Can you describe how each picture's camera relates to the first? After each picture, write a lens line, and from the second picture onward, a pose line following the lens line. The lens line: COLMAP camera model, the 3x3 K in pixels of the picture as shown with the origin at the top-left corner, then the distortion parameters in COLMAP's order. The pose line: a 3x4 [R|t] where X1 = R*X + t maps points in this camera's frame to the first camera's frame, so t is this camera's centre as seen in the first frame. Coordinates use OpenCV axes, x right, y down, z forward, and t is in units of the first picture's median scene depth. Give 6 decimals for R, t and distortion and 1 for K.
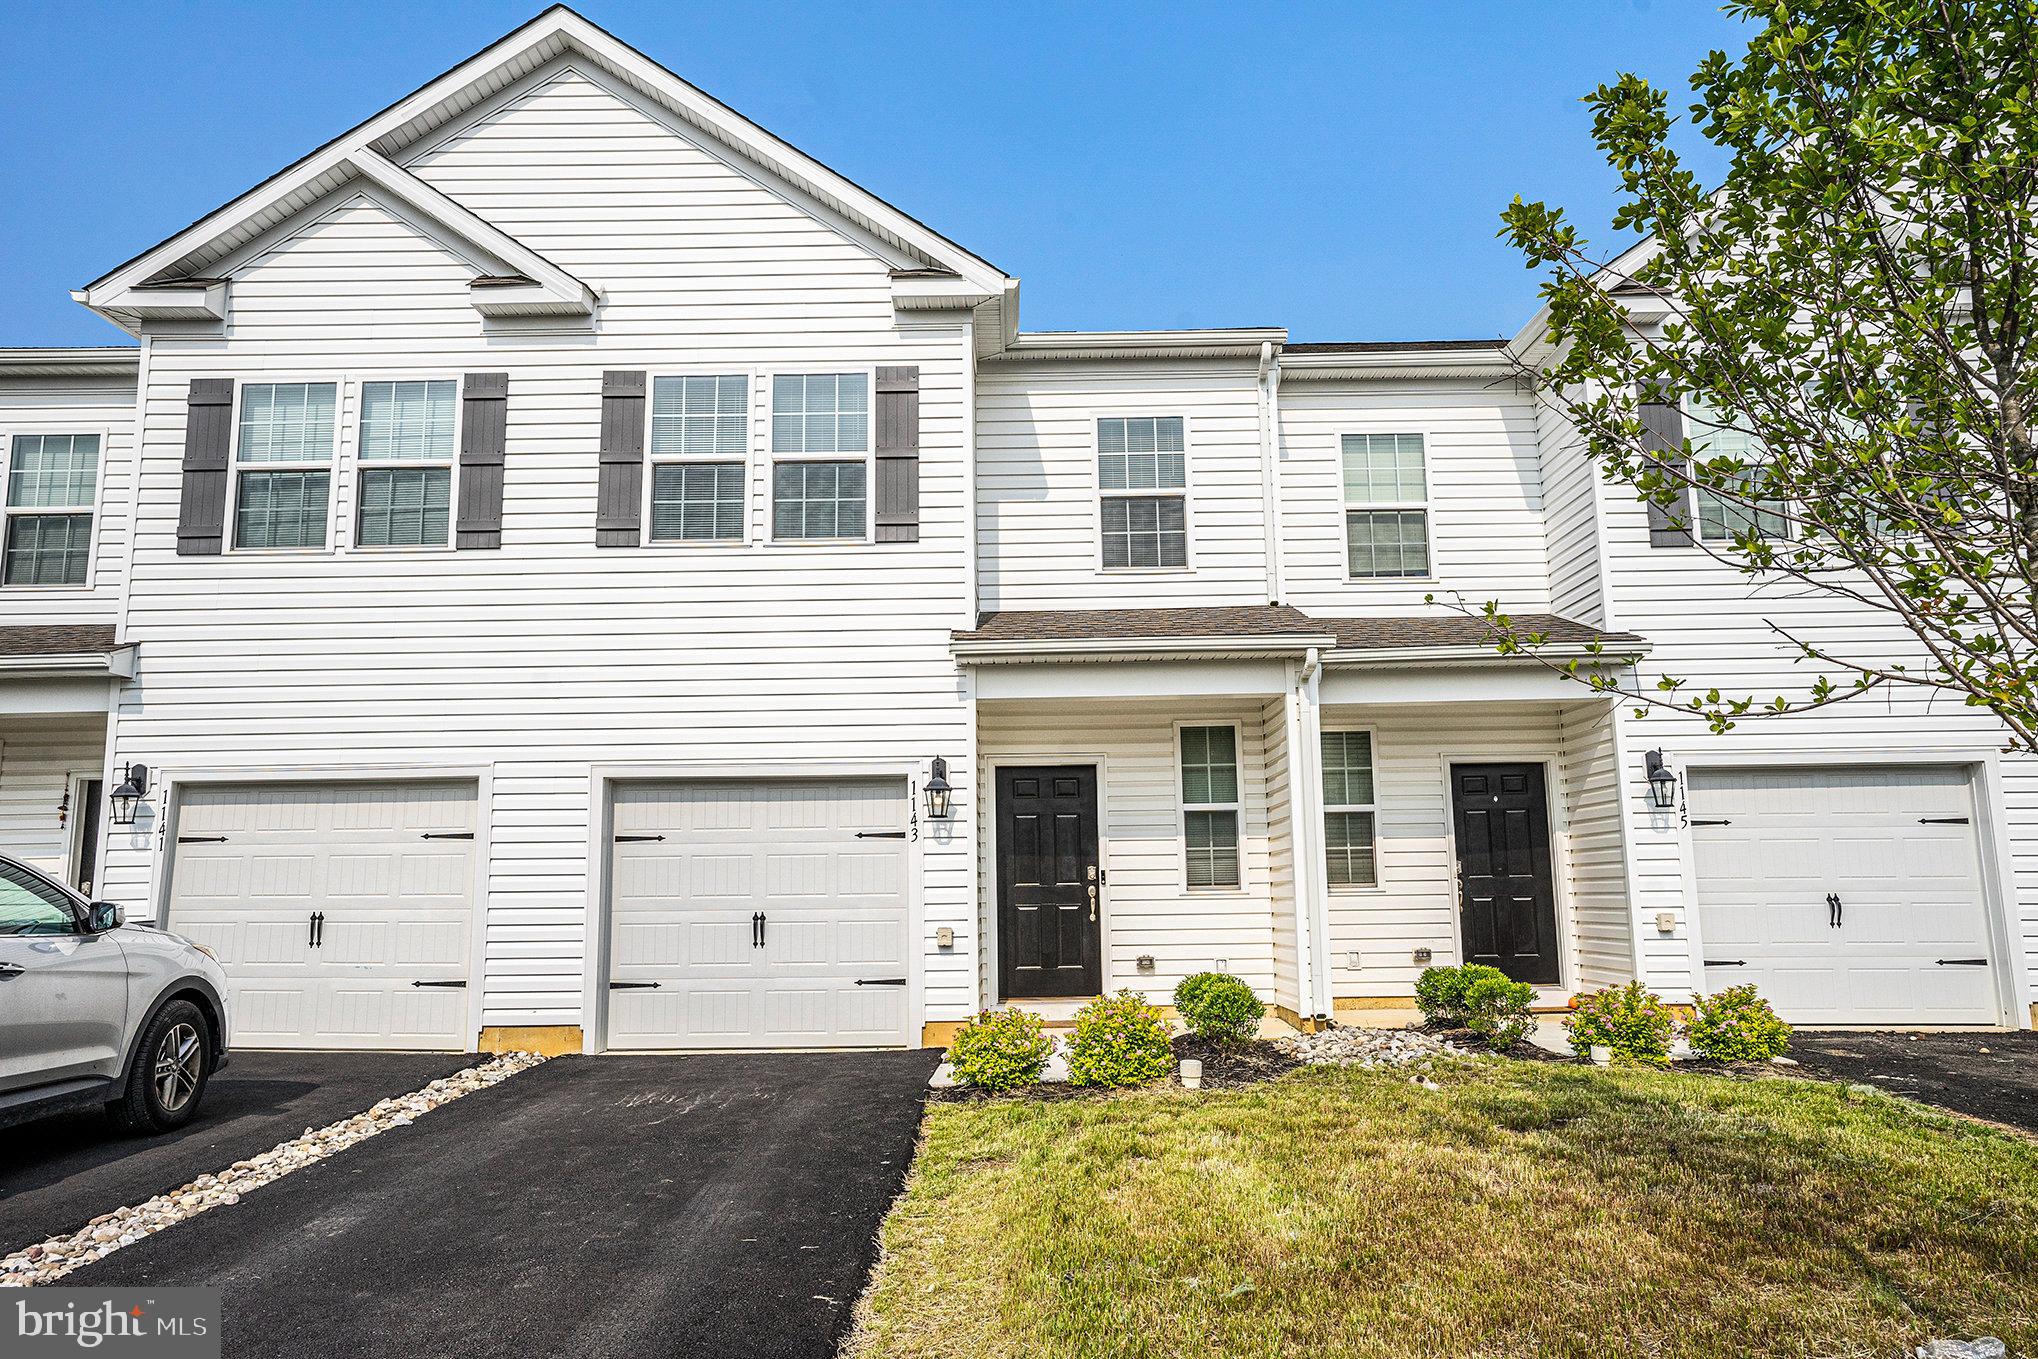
lens RADIAL K [[1413.7, 0, 1019.0], [0, 1413.7, 657.6], [0, 0, 1]] dist [0.027690, -0.002261]
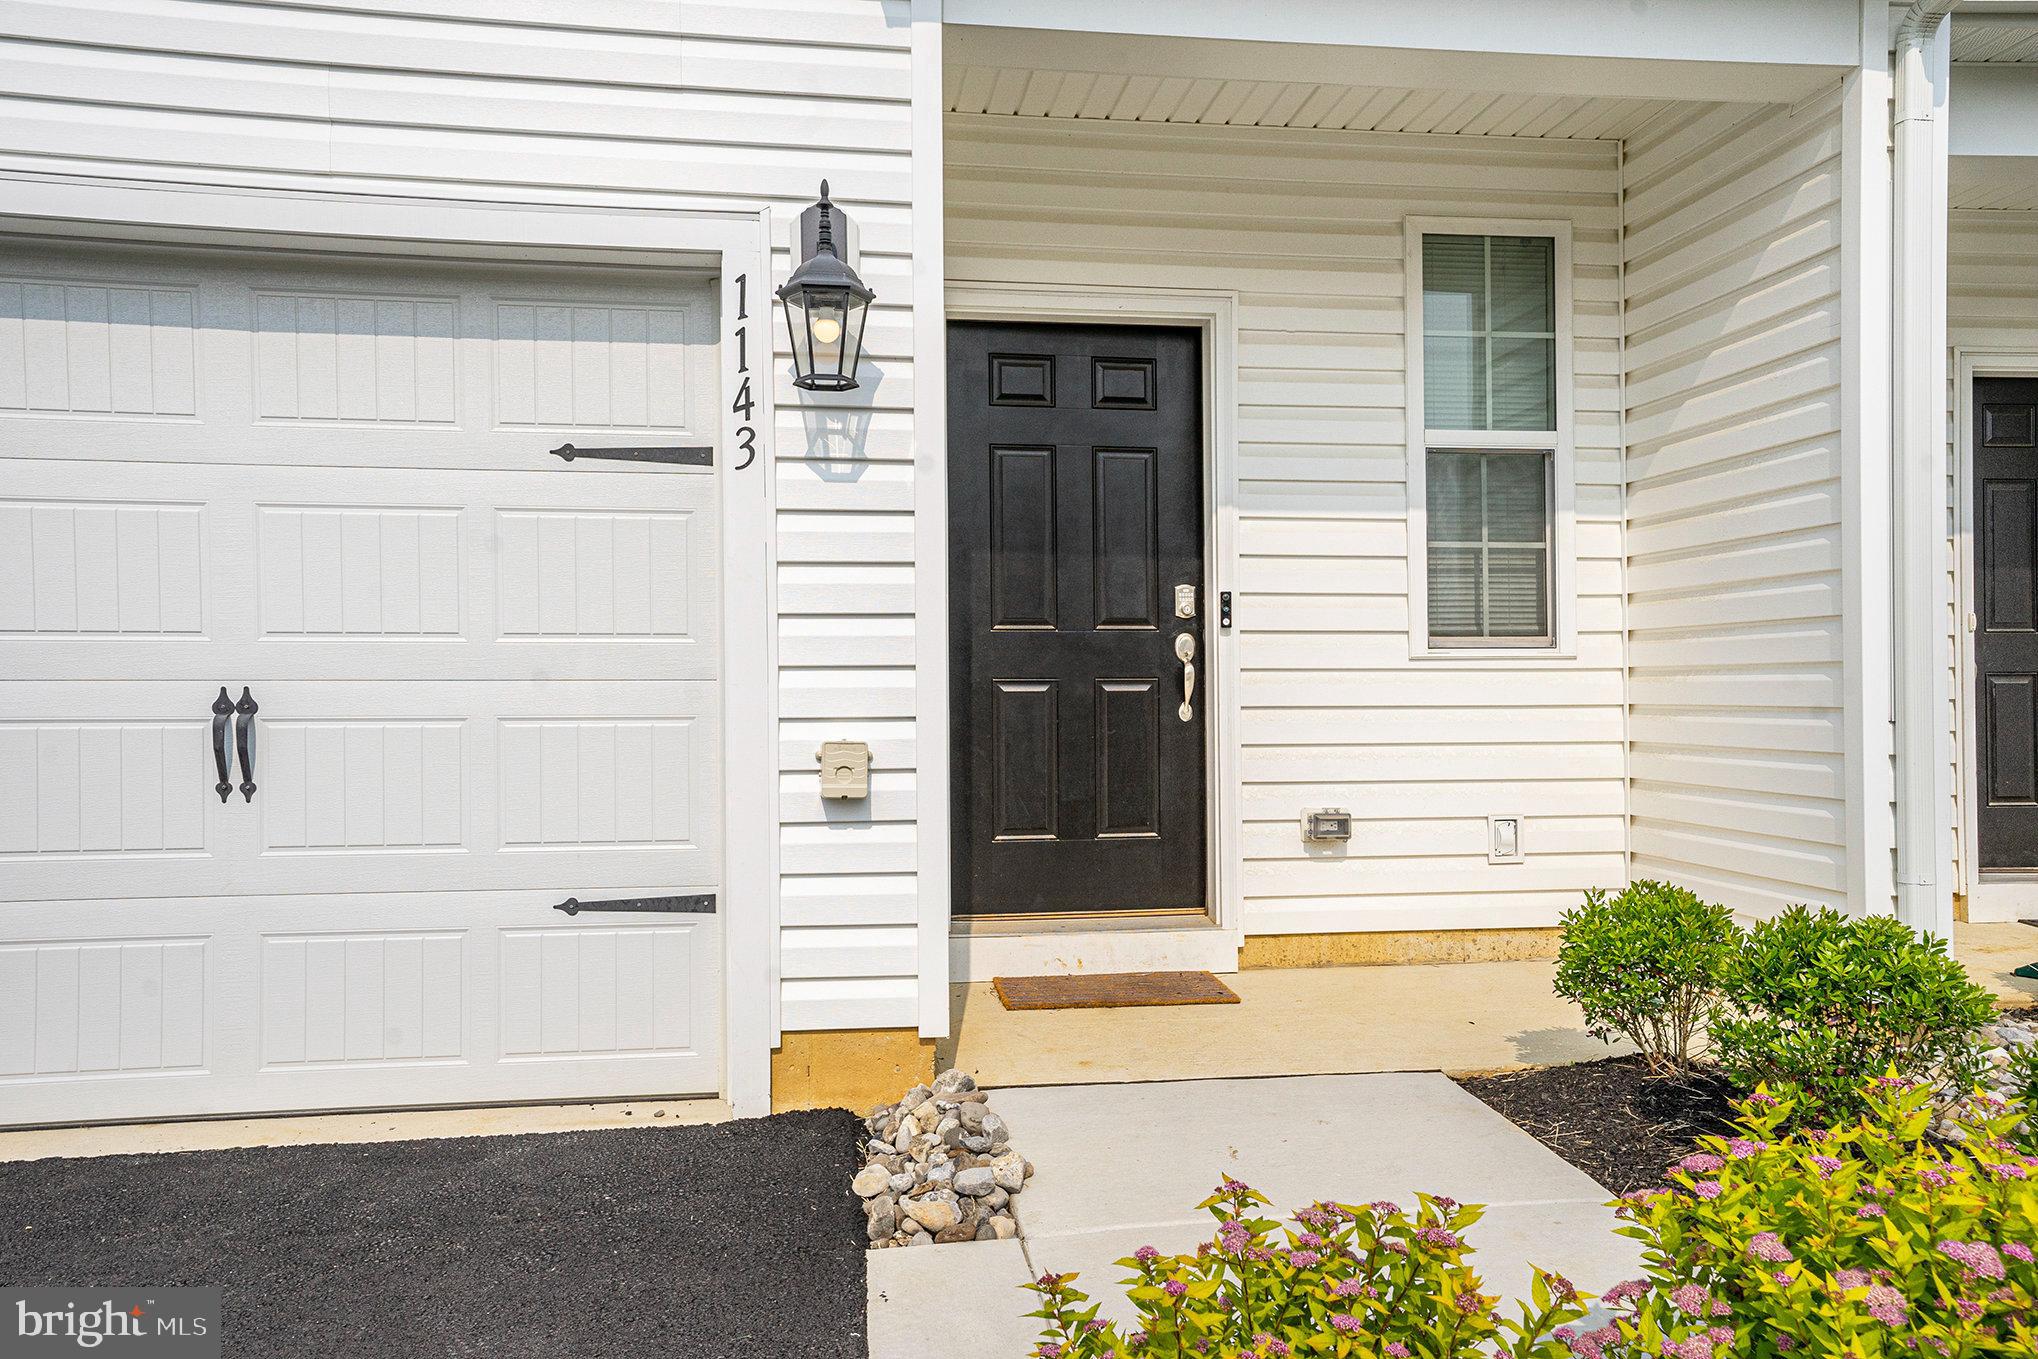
lens RADIAL K [[1784.9, 0, 1025.0], [0, 1784.9, 691.3], [0, 0, 1]] dist [-0.003105, -0.005217]
pose [[0.993769, 0.011434, 0.110870, -0.054710], [-0.030531, 0.984603, 0.172117, 0.106730], [-0.107195, -0.174430, 0.978817, 0.591477]]
